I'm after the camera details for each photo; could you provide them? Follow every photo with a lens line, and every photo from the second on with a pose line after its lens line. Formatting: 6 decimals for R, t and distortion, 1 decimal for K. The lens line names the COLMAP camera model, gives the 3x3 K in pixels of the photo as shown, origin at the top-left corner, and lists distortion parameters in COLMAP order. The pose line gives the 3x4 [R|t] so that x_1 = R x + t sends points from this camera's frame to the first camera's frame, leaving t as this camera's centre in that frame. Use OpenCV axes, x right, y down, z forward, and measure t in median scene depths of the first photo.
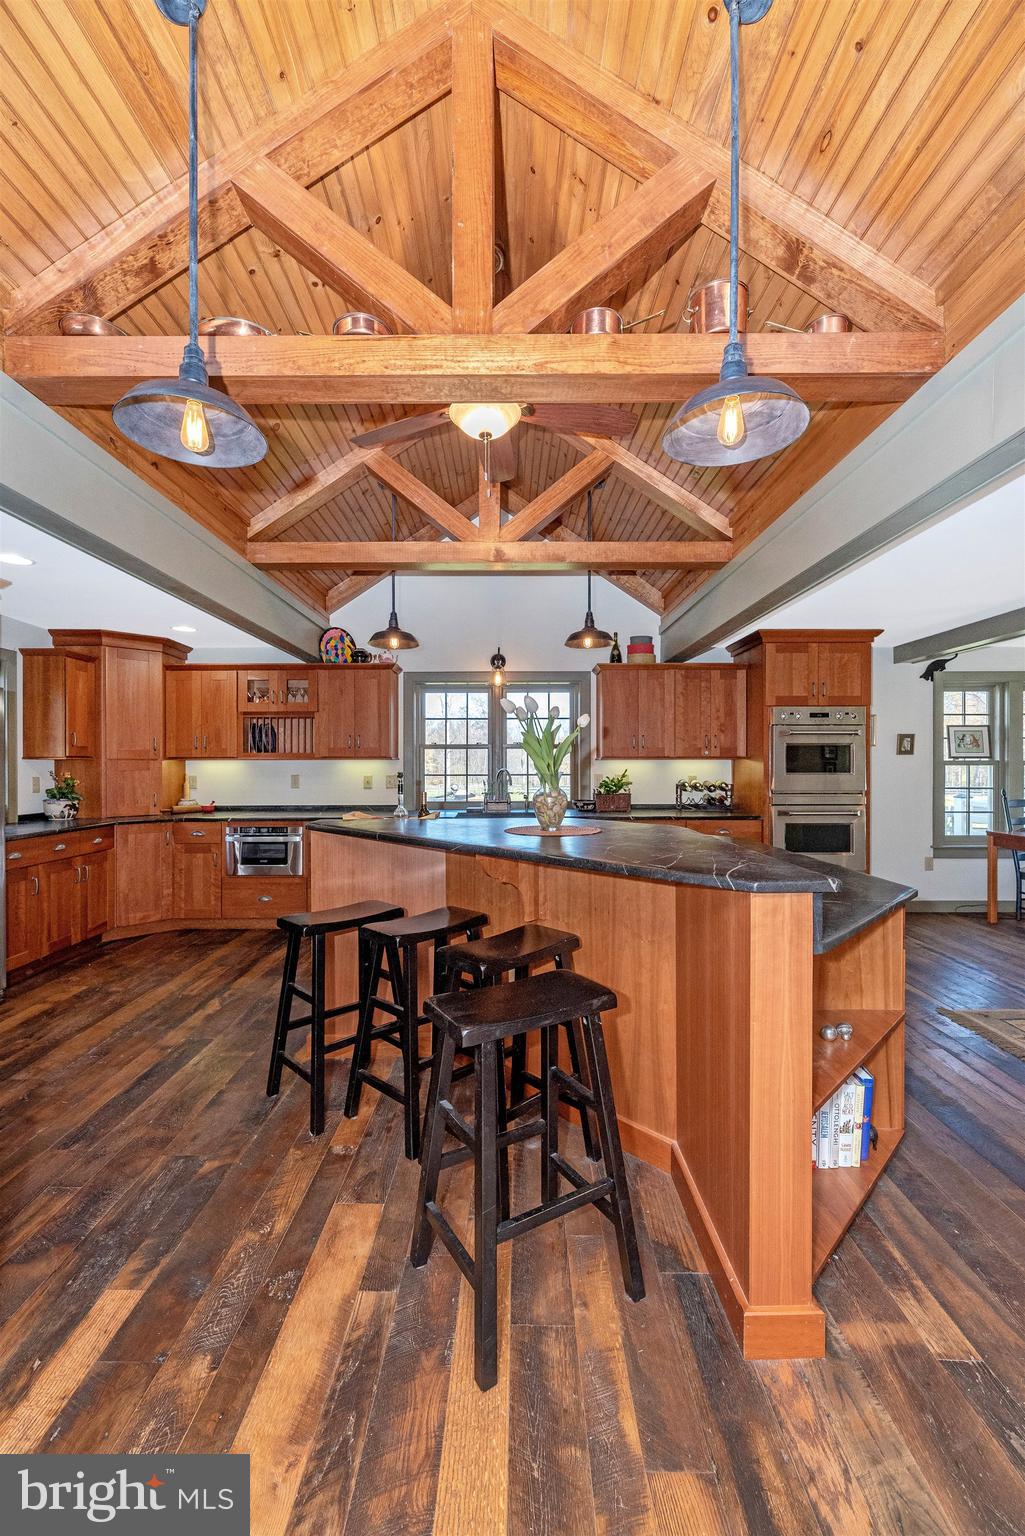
lens RADIAL K [[635.8, 0, 514.5], [0, 635.8, 771.1], [0, 0, 1]] dist [0.008651, 0.000019]
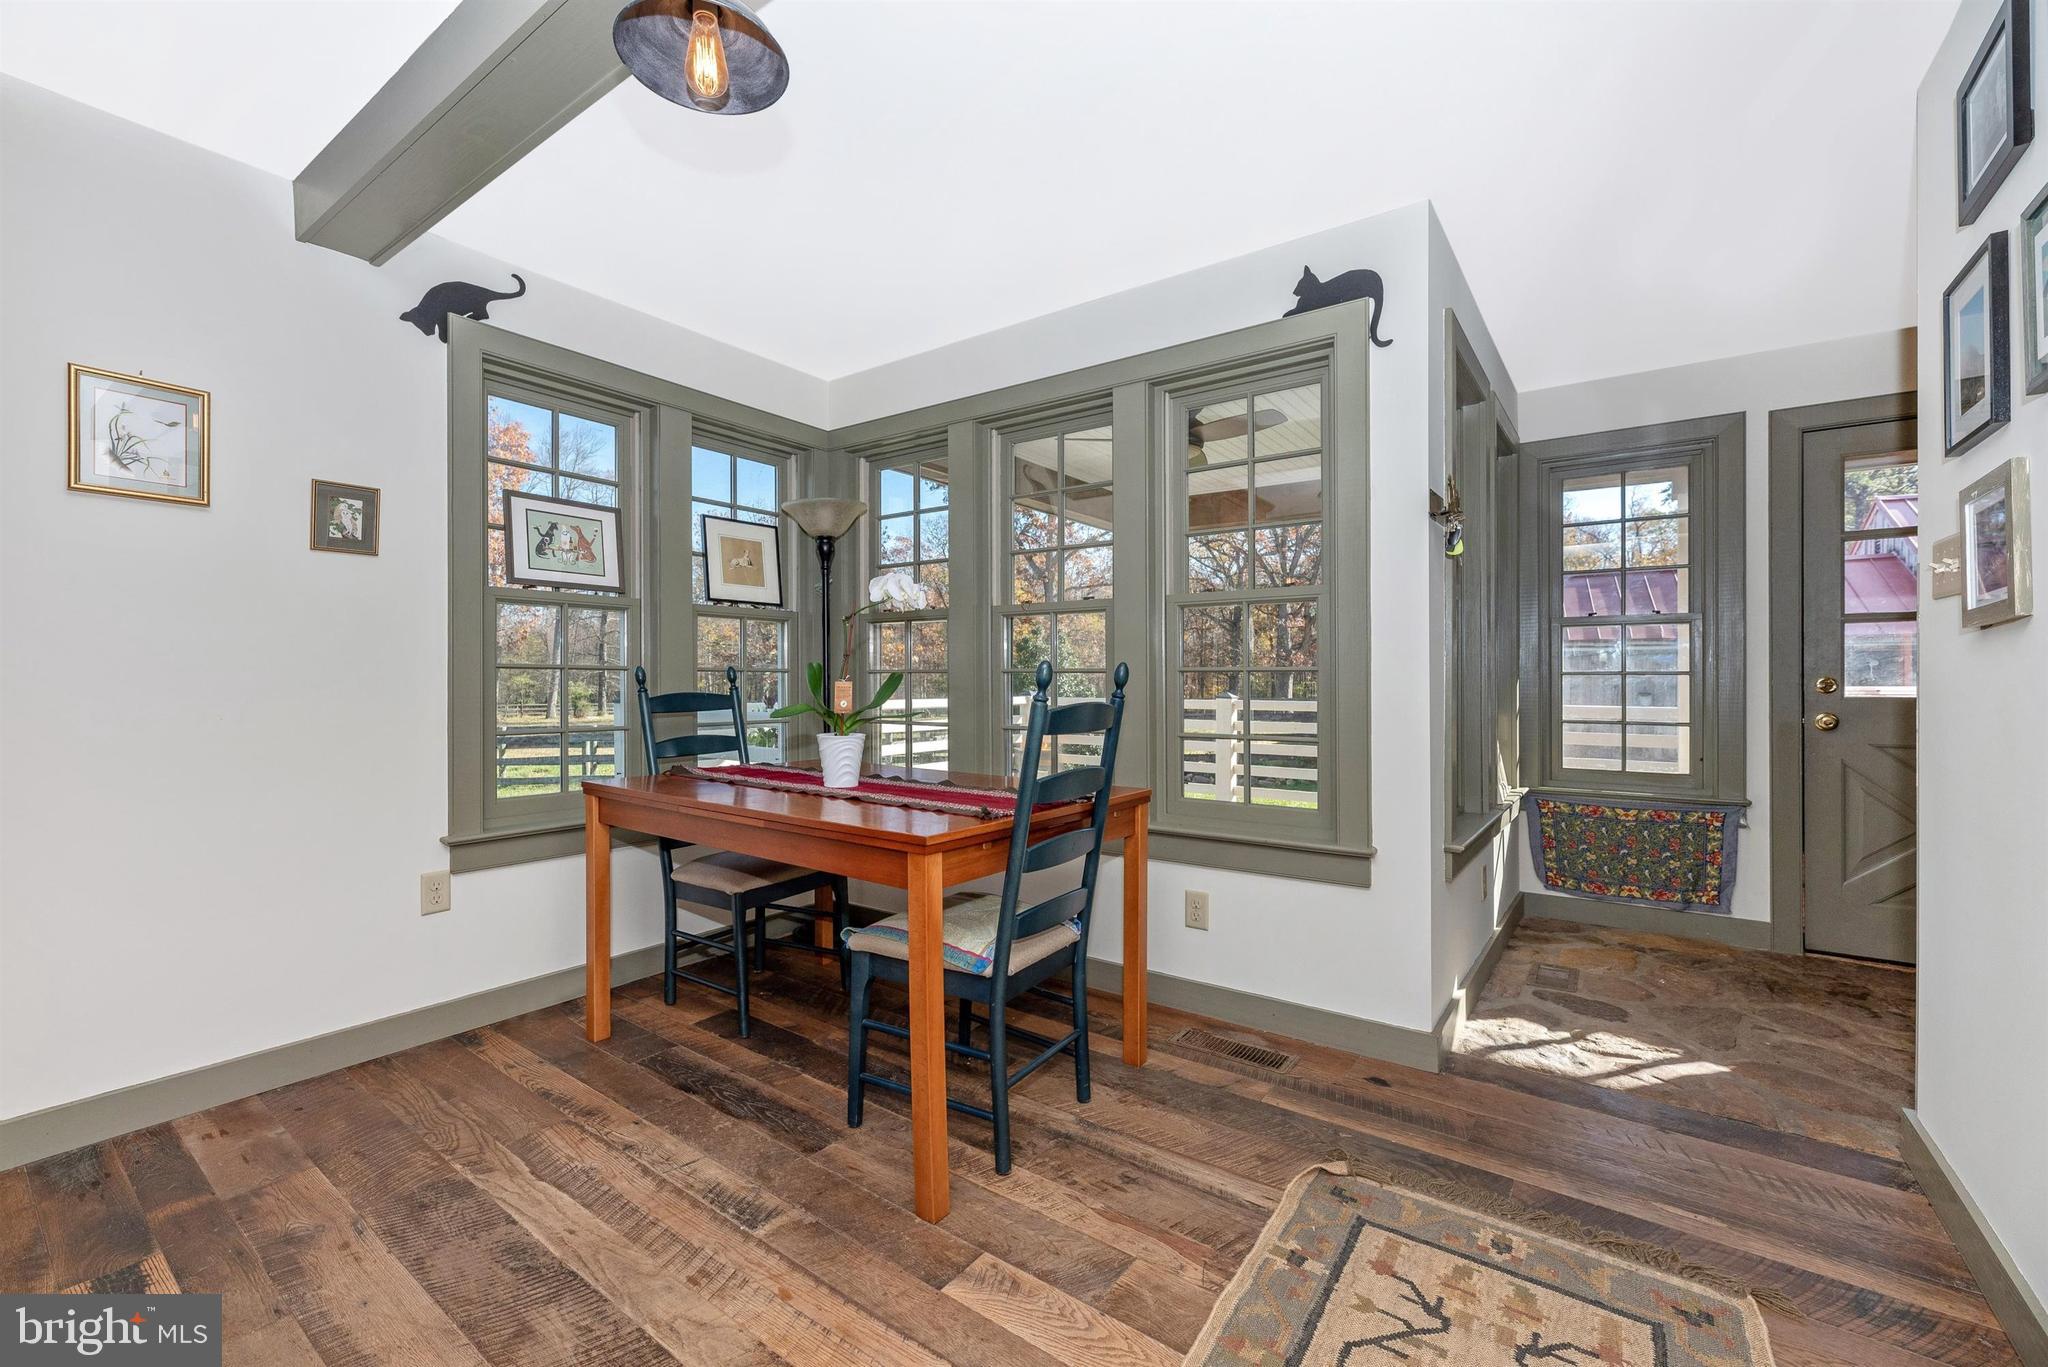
lens RADIAL K [[847.7, 0, 1005.4], [0, 847.7, 677.5], [0, 0, 1]] dist [0.008651, 0.000019]
pose [[0.605418, 0.005438, 0.795889, 0.489534], [-0.008347, 0.999965, -0.000482, 0.032839], [-0.795864, -0.006351, 0.605442, 0.507923]]
